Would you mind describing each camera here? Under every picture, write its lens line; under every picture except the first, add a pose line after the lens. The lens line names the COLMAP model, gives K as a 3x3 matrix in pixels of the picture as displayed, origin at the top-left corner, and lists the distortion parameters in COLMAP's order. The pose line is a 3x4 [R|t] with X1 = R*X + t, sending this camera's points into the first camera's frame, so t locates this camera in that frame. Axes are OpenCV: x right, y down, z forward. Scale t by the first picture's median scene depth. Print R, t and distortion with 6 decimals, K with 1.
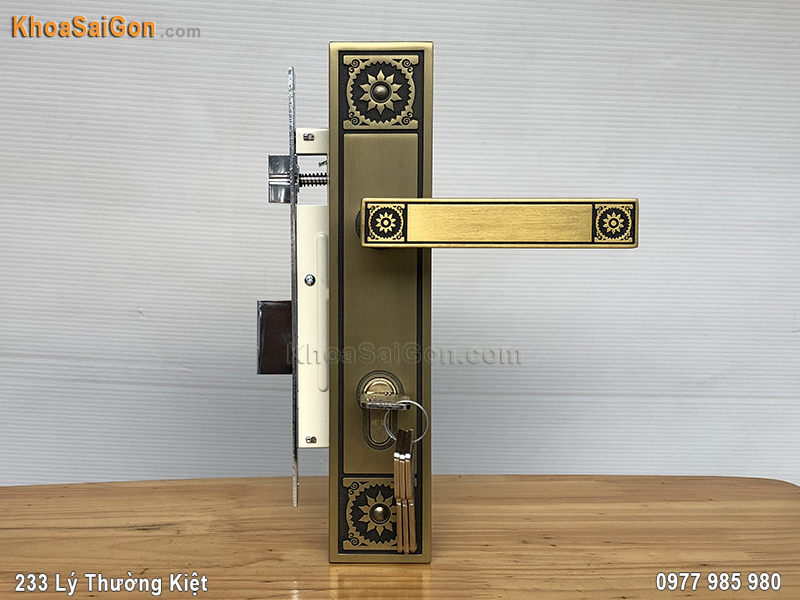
lens RADIAL K [[706.5, 0, 402.6], [0, 706.5, 301.1], [0, 0, 1]] dist [0.016342, -0.022224]
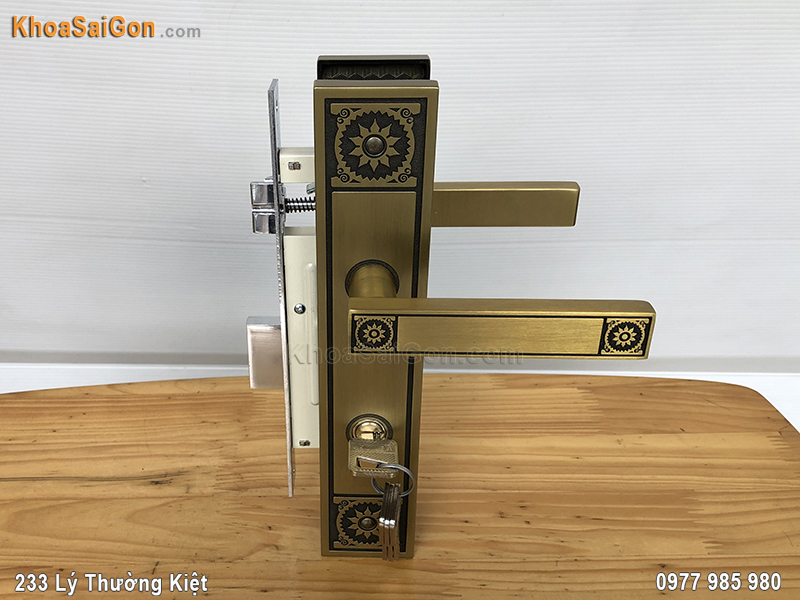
lens RADIAL K [[659.5, 0, 388.6], [0, 659.5, 291.4], [0, 0, 1]] dist [0.003457, -0.001289]
pose [[0.998961, 0.037737, -0.025554, 0.012276], [-0.026444, 0.936601, 0.349400, -0.385922], [0.037119, -0.348361, 0.936625, 0.182612]]
